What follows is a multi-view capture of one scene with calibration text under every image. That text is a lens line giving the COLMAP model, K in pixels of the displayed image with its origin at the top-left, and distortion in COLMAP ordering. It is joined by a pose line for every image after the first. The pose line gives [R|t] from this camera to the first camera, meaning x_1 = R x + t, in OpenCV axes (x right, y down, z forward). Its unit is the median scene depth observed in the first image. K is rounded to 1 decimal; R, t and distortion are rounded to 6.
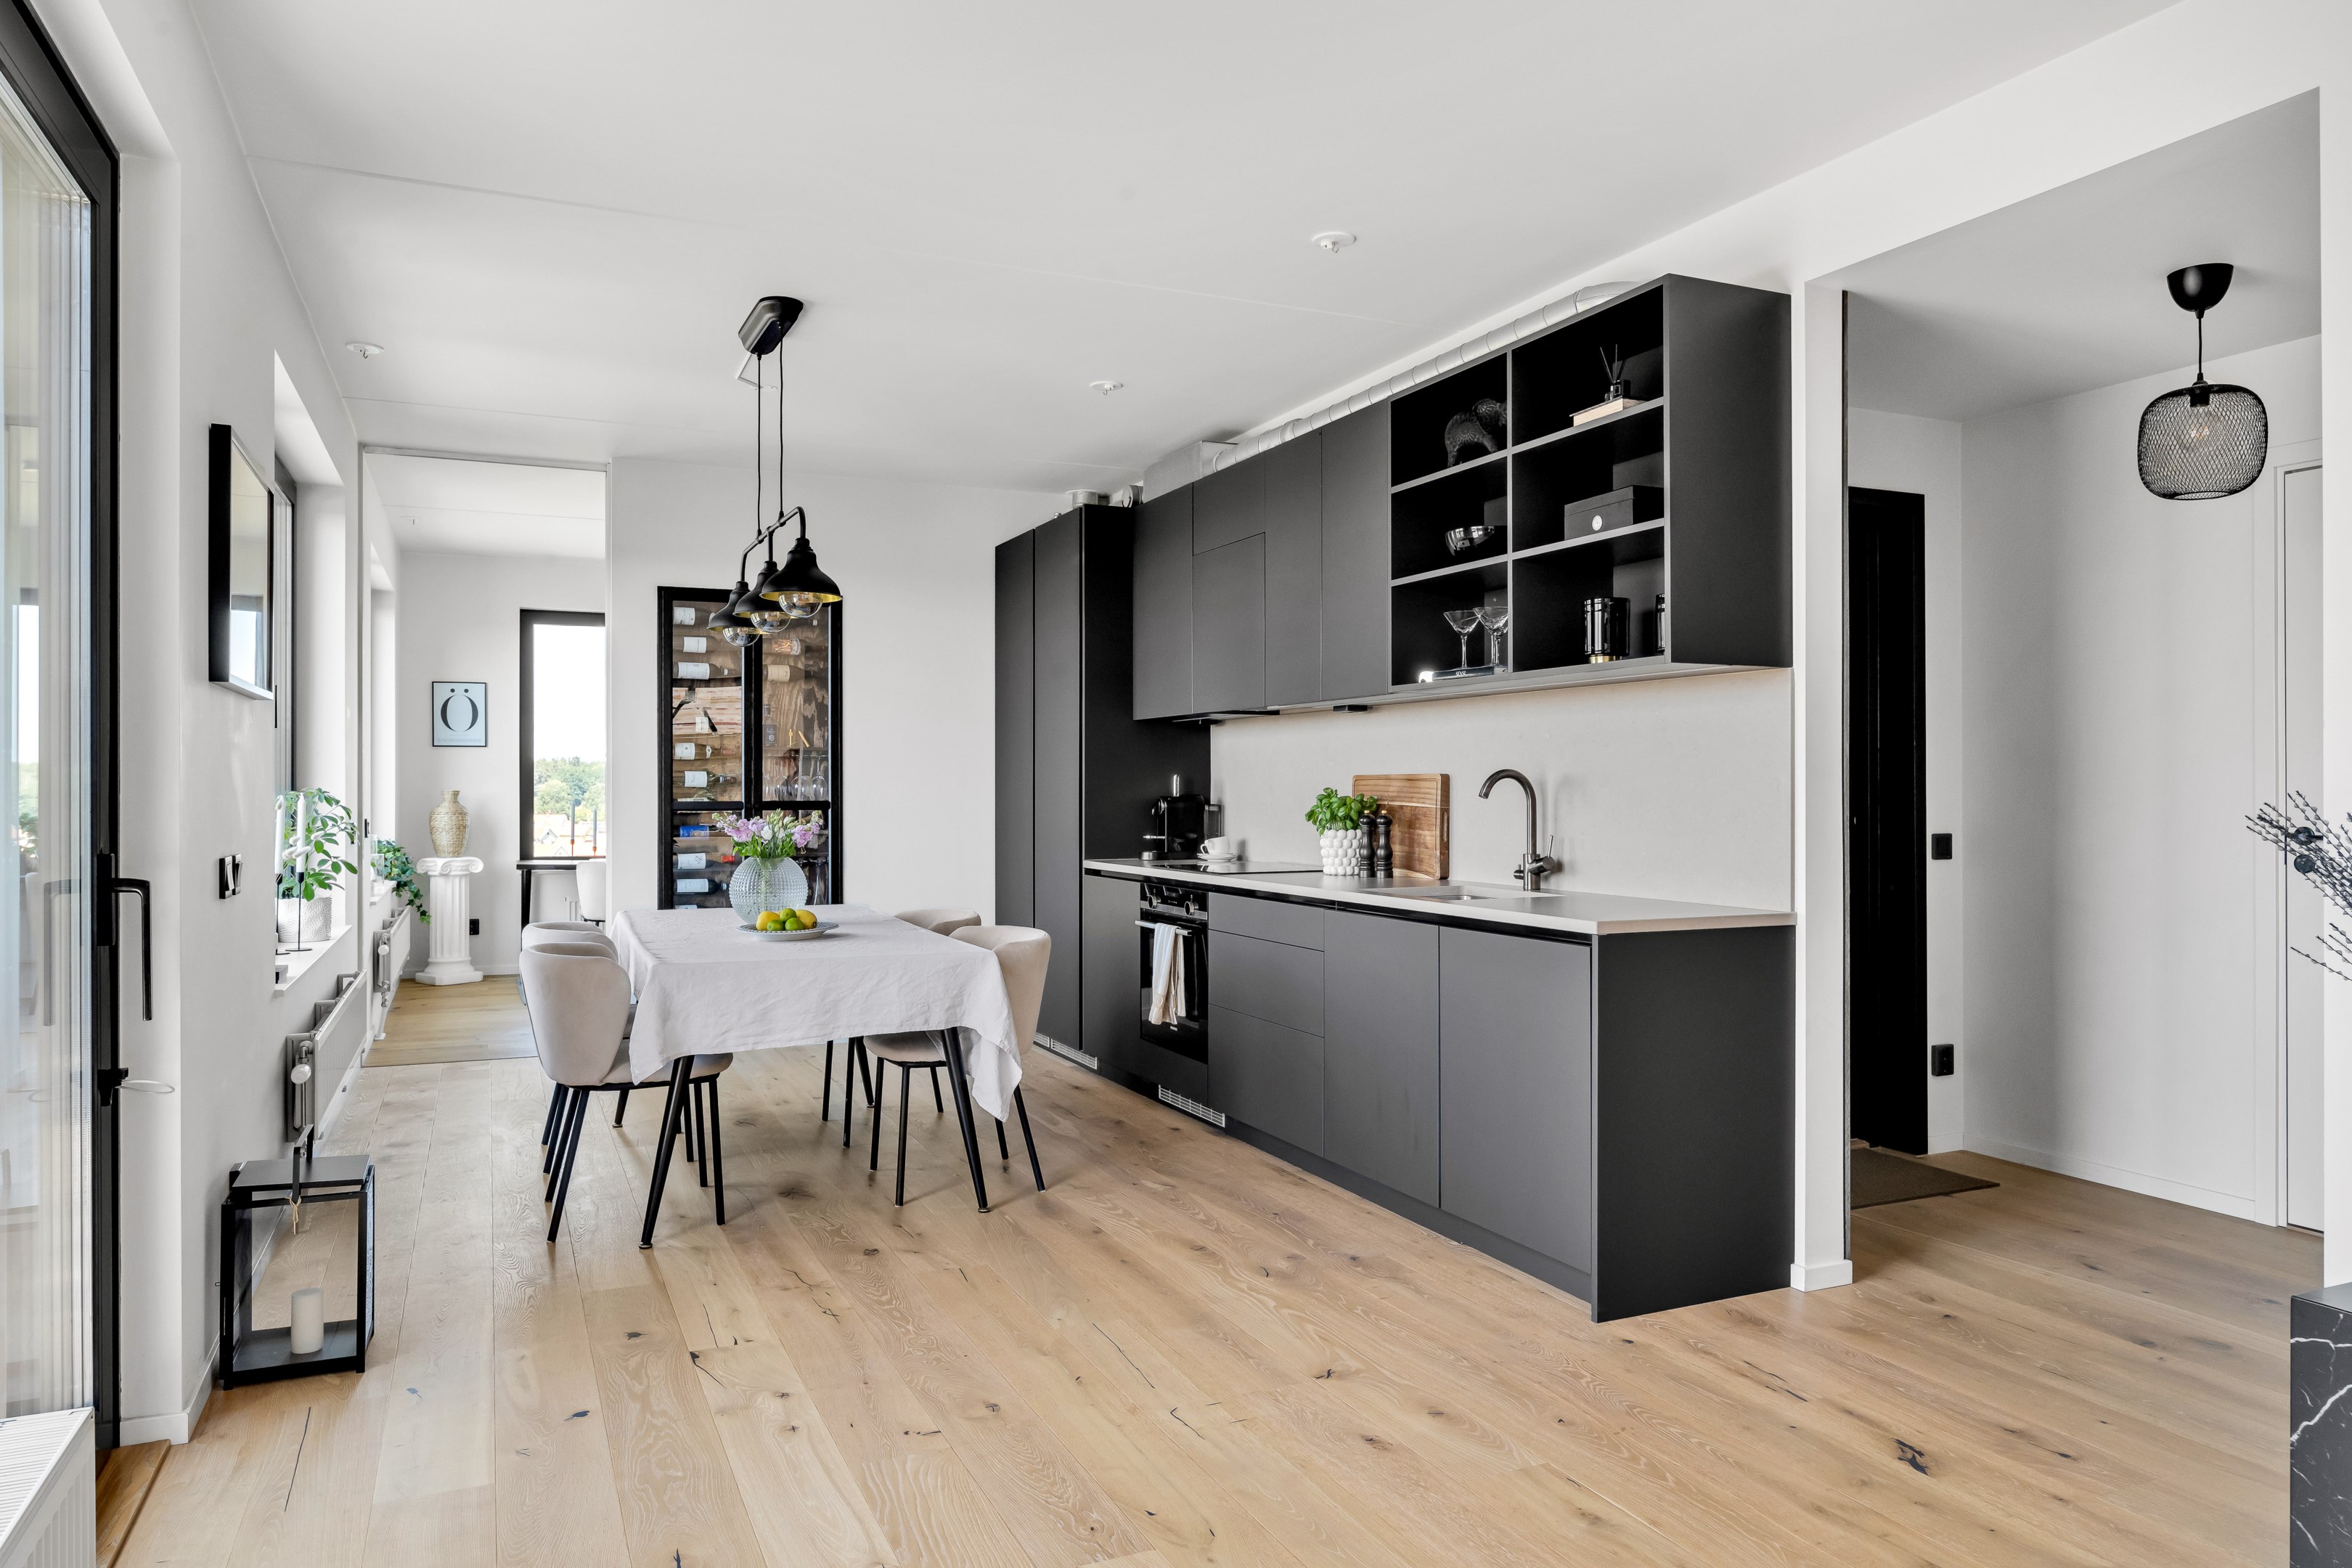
lens RADIAL K [[1532.9, 0, 1177.0], [0, 1532.9, 780.6], [0, 0, 1]] dist [-0.002254, -0.000129]
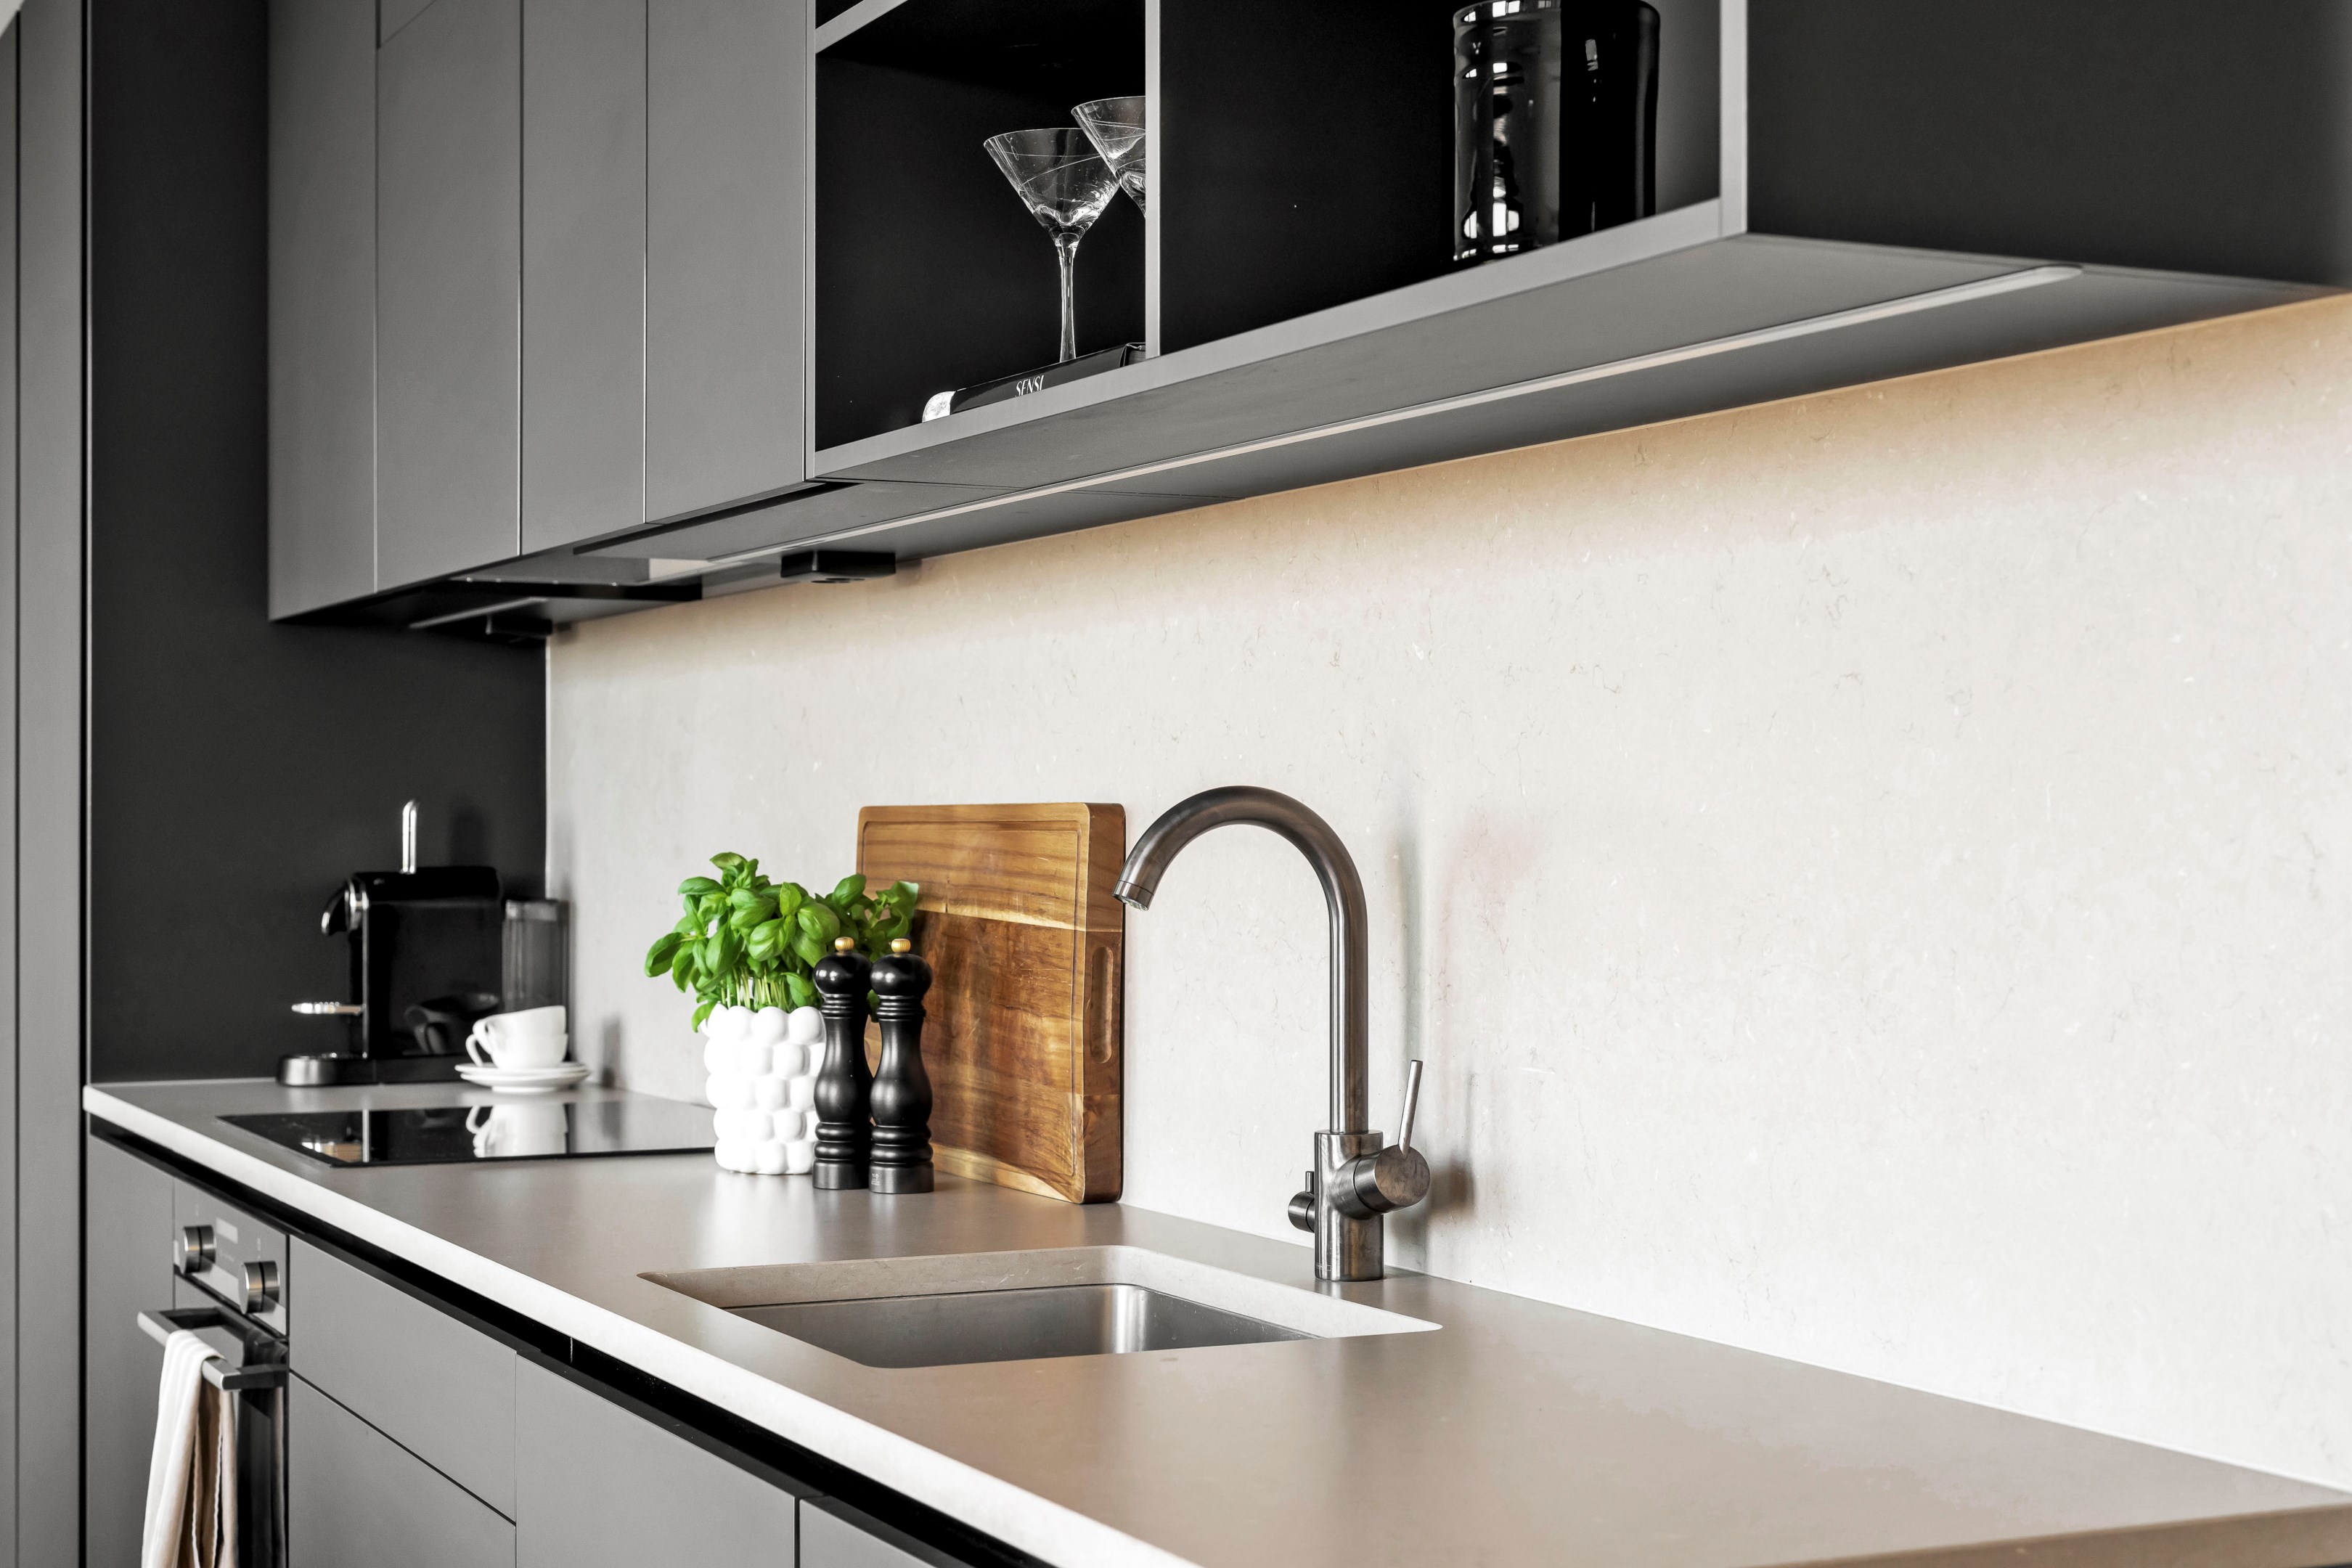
lens RADIAL K [[3477.5, 0, 1175.9], [0, 3477.5, 789.3], [0, 0, 1]] dist [0.242769, 0.000000]
pose [[0.999557, 0.009714, 0.028115, 0.164599], [-0.009471, 0.999917, -0.008748, -0.001822], [-0.028198, 0.008478, 0.999566, 0.385172]]
